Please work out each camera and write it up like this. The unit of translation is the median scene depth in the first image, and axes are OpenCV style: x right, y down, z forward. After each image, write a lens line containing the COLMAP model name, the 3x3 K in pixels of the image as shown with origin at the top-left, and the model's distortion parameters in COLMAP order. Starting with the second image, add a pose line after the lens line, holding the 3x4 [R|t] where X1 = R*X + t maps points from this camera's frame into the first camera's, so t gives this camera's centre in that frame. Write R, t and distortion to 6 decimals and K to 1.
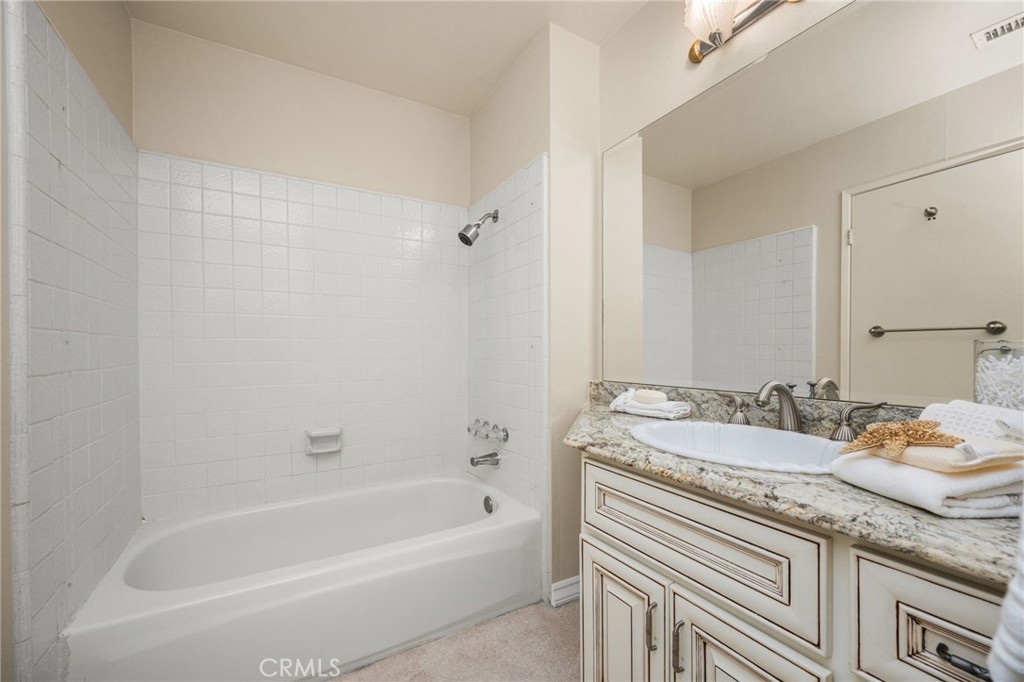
lens RADIAL K [[417.3, 0, 515.6], [0, 417.3, 348.6], [0, 0, 1]] dist [0.000432, -0.000016]
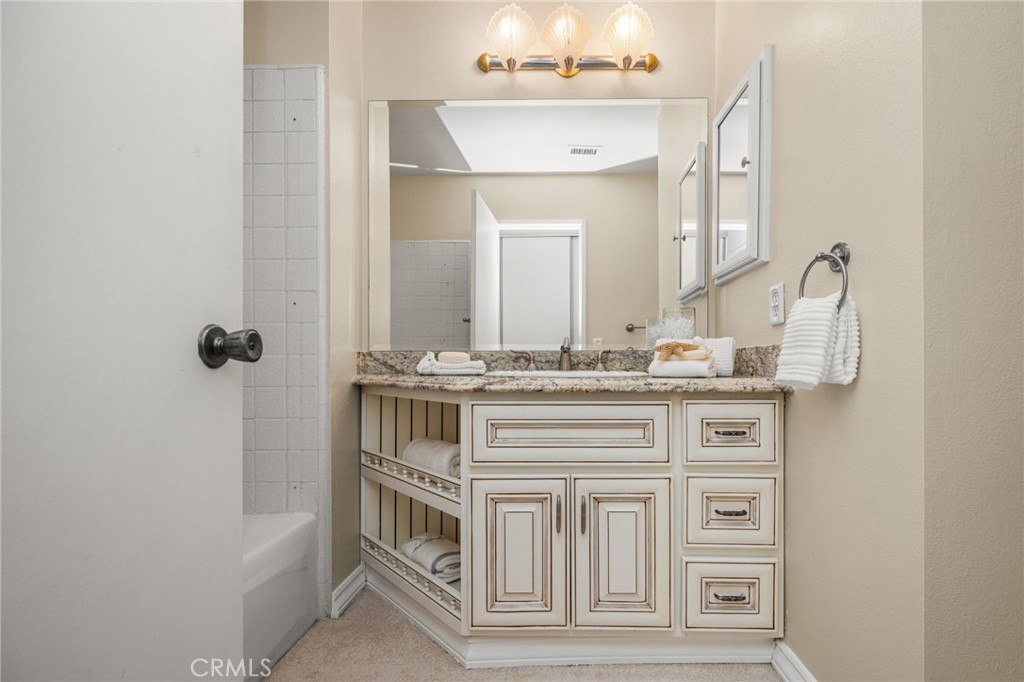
lens RADIAL K [[446.6, 0, 552.7], [0, 446.6, 364.5], [0, 0, 1]] dist [0.002487, 0.000209]
pose [[0.503070, 0.005202, 0.864230, -0.580914], [-0.001799, 0.999986, -0.004972, 0.148514], [-0.864244, 0.000946, 0.503072, 0.224654]]
